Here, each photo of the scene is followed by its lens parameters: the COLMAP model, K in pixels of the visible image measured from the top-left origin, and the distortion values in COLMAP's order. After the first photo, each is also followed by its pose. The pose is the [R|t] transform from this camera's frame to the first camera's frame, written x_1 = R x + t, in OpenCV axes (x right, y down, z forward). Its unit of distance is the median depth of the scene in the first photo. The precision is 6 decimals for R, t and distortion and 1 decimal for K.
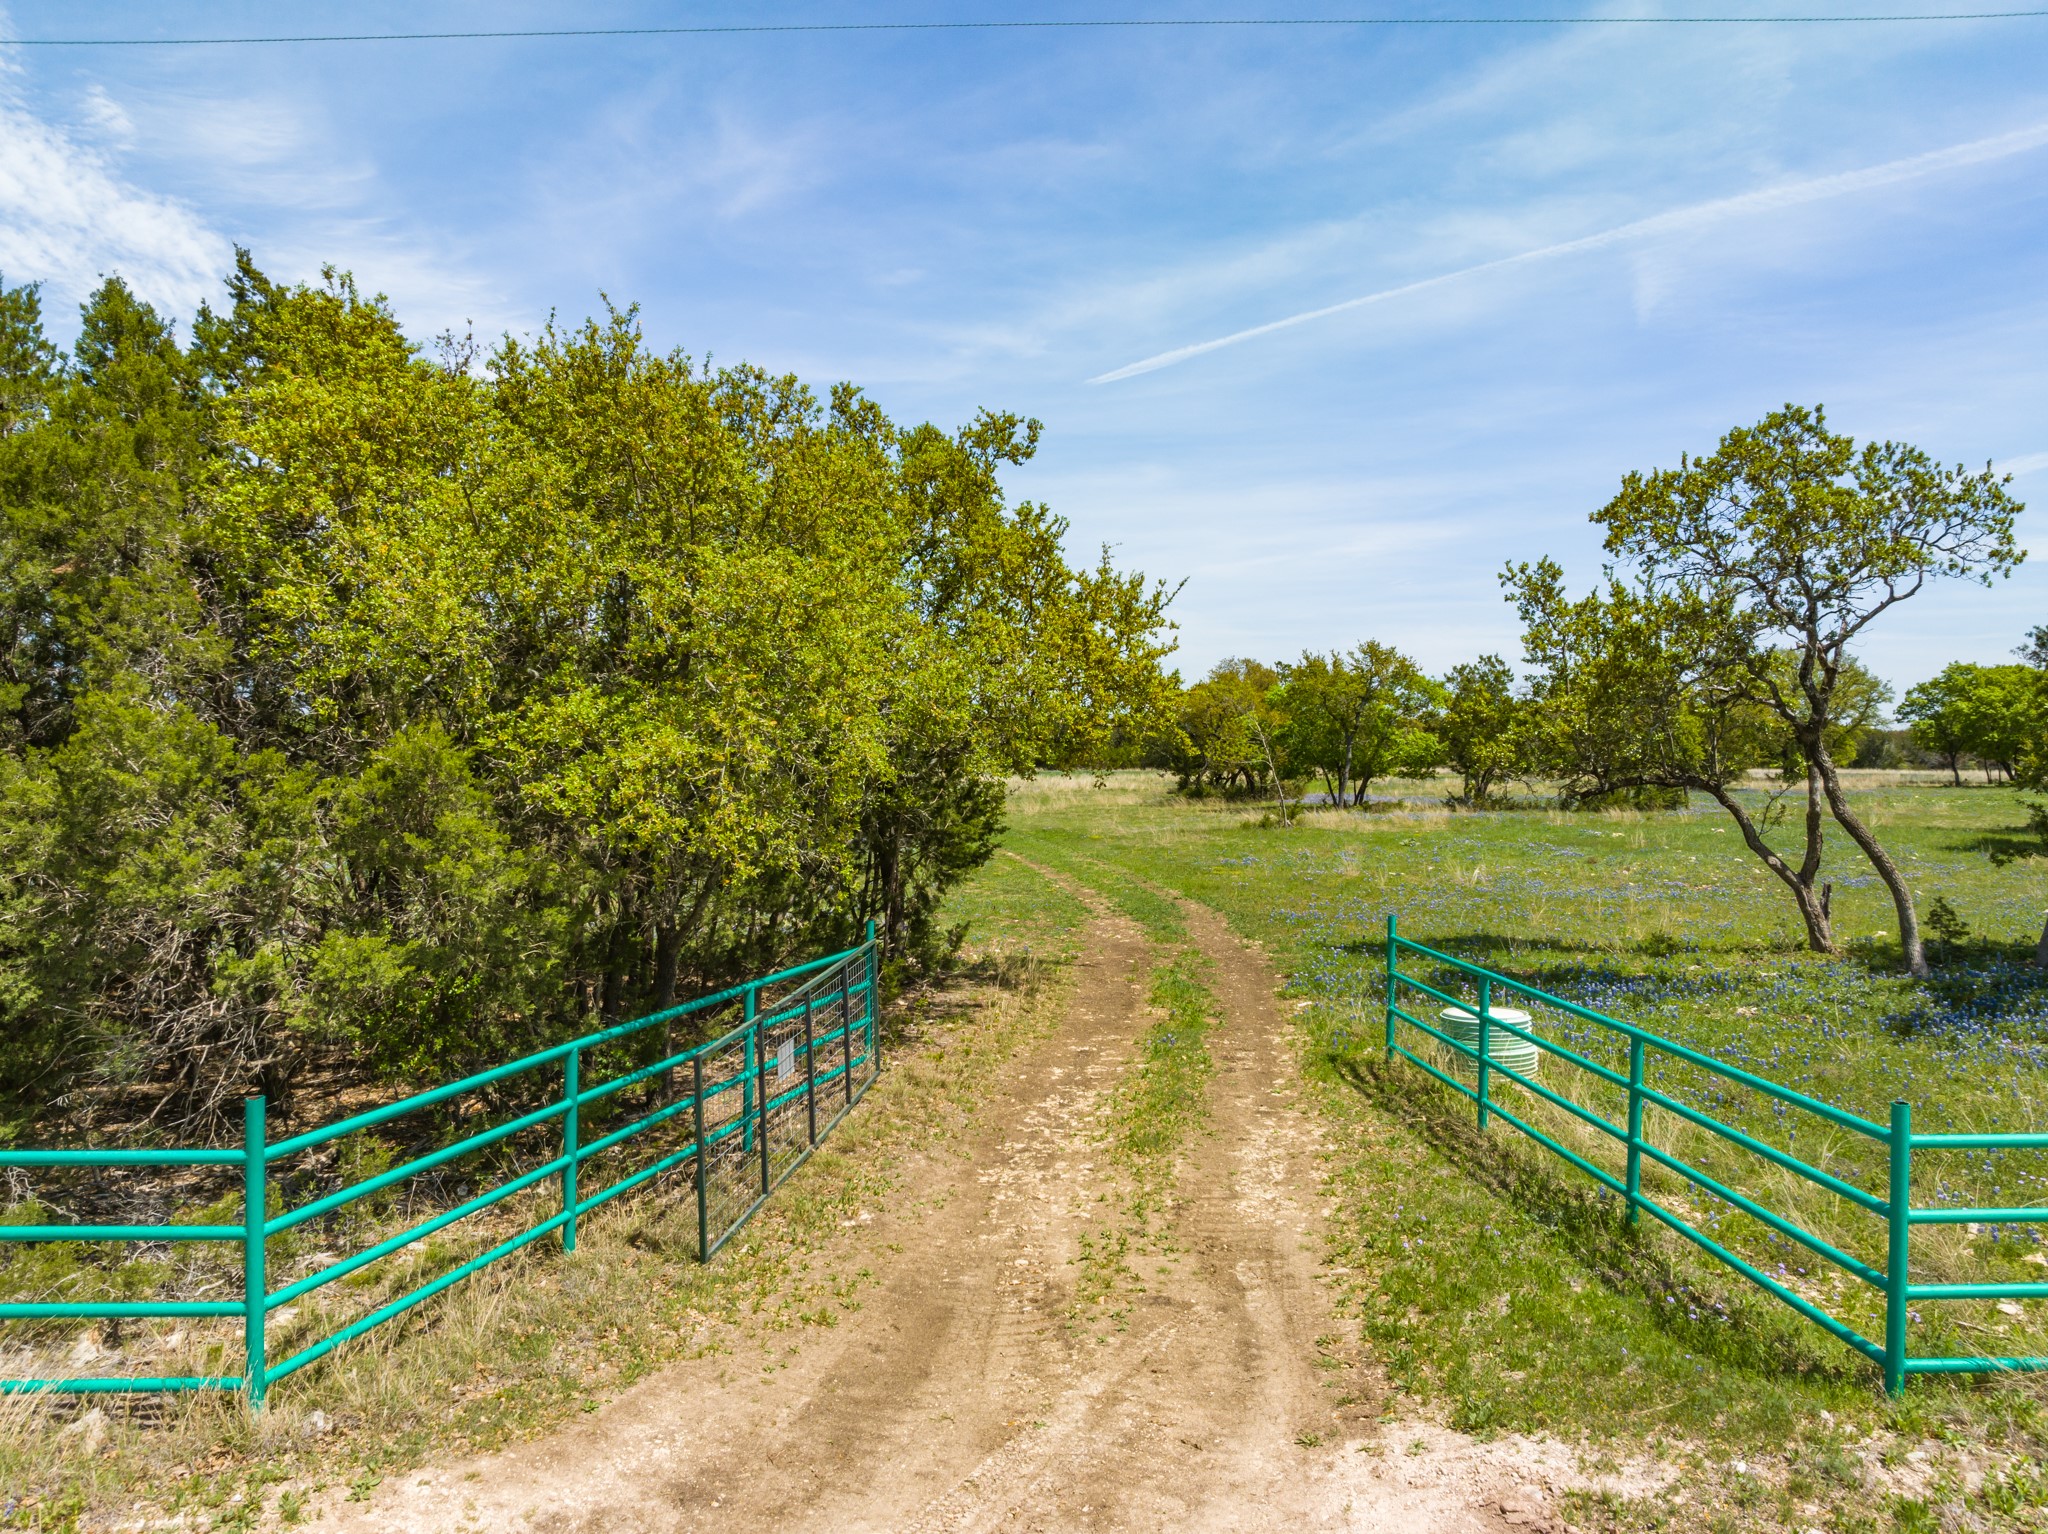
lens RADIAL K [[1467.7, 0, 1023.8], [0, 1467.7, 771.4], [0, 0, 1]] dist [-0.053962, 0.027724]
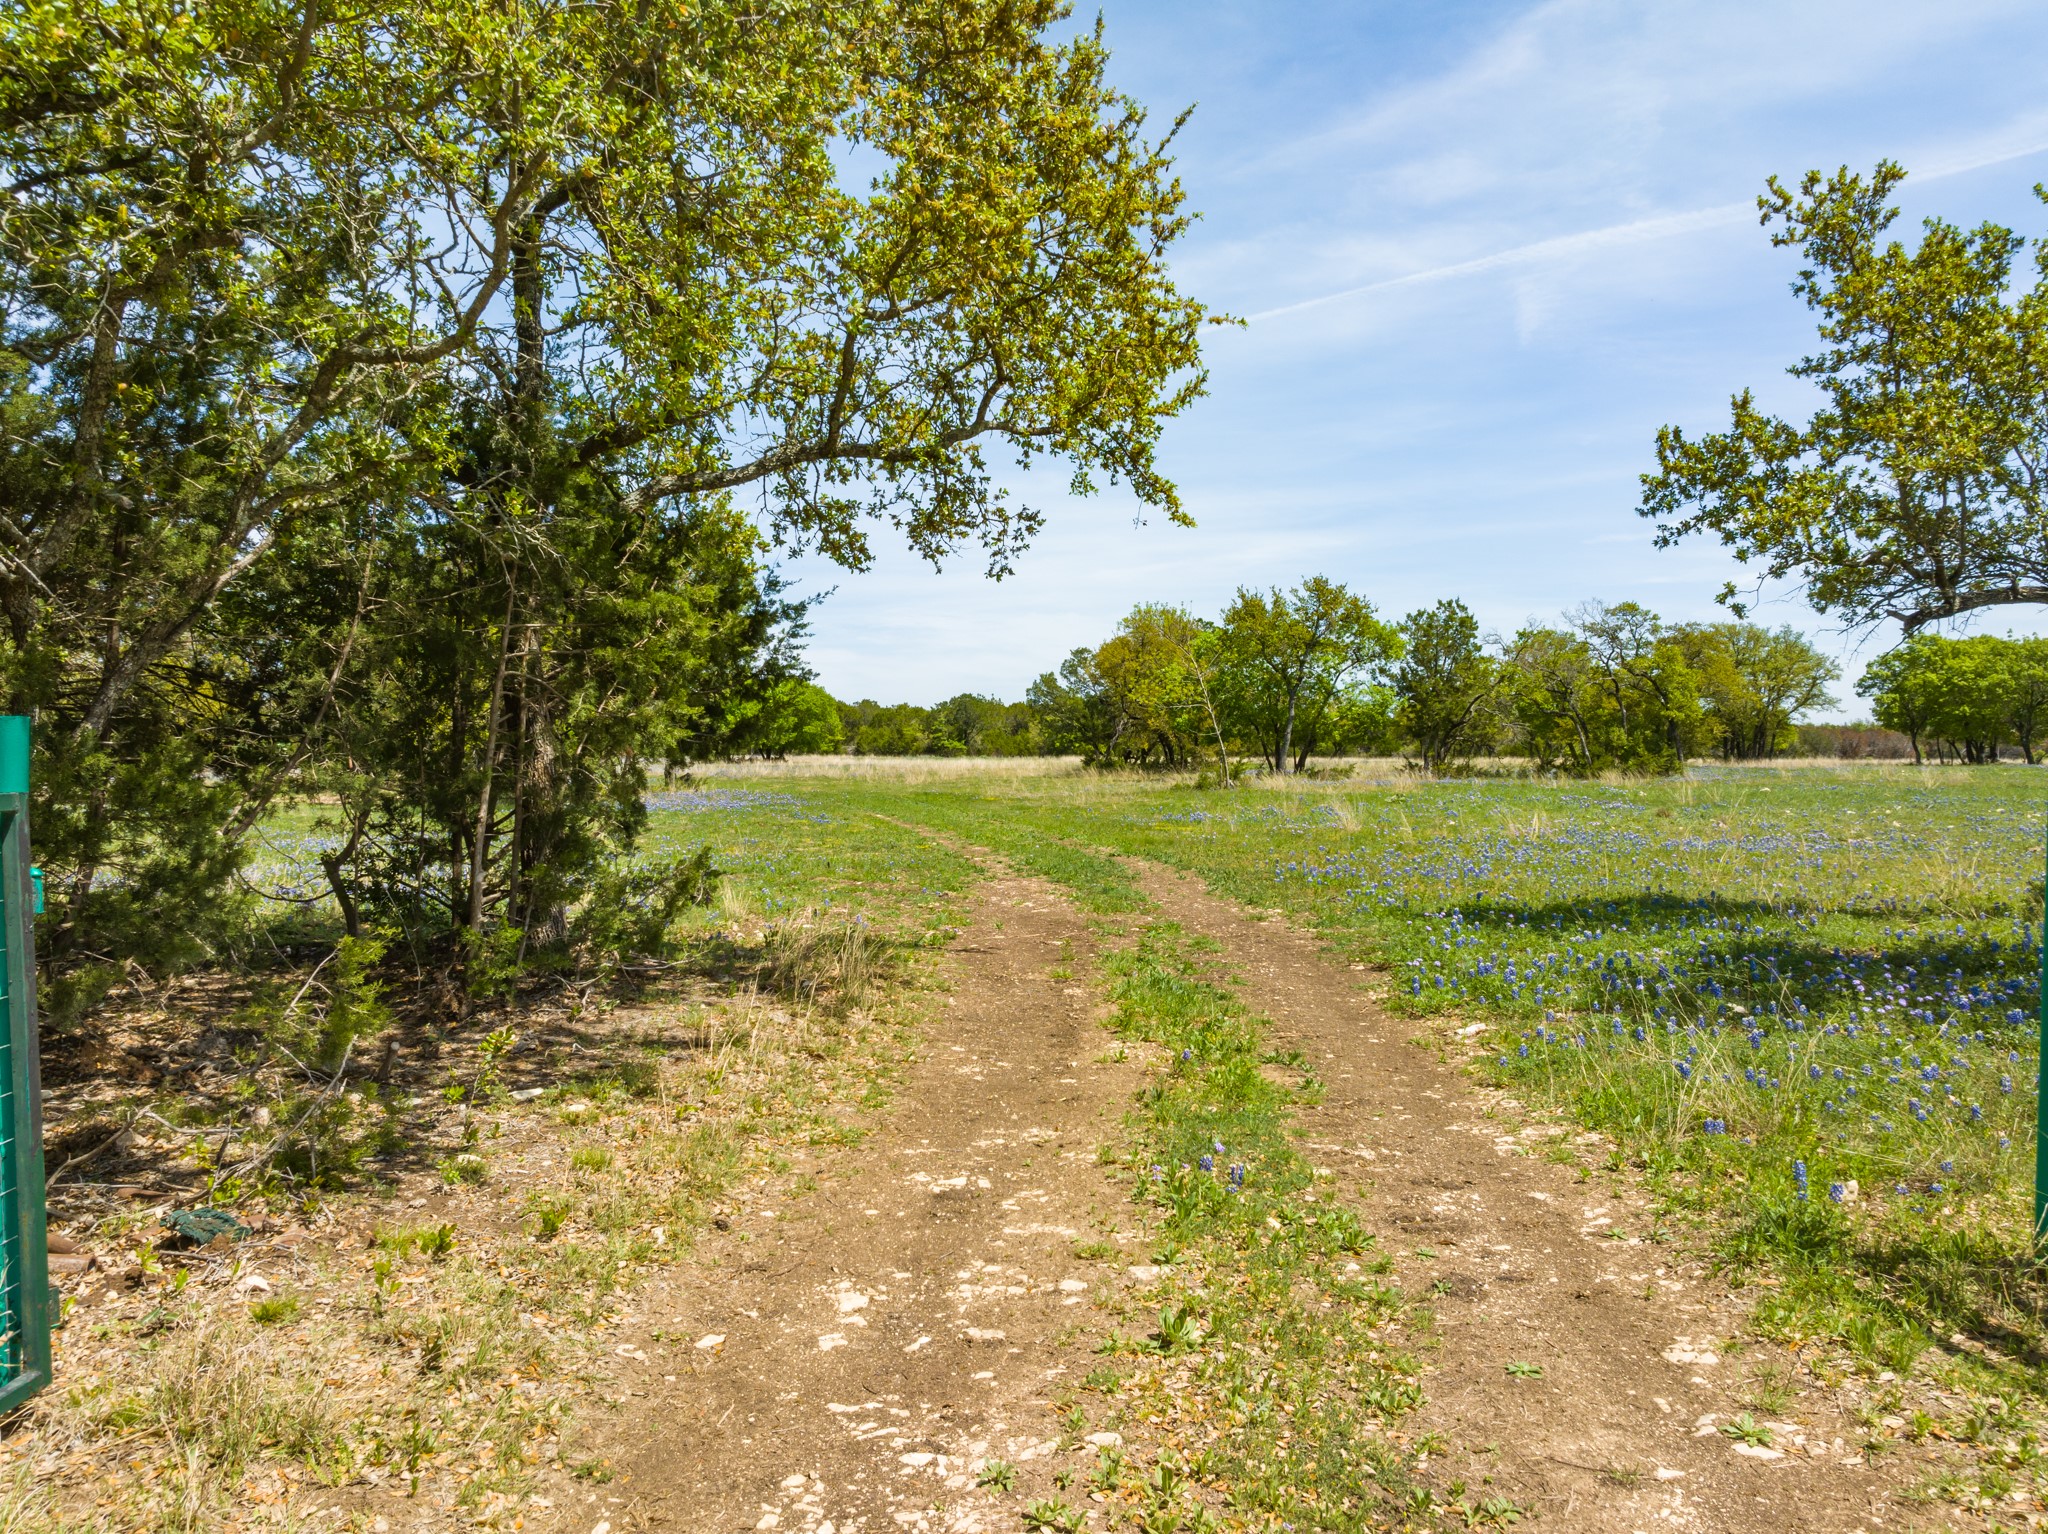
lens RADIAL K [[1467.7, 0, 1023.1], [0, 1467.7, 765.8], [0, 0, 1]] dist [-0.053962, 0.027724]
pose [[0.997502, 0.002377, 0.070592, 0.008671], [-0.001995, 0.999983, -0.005484, 0.025007], [-0.070604, 0.005330, 0.997490, 0.172813]]
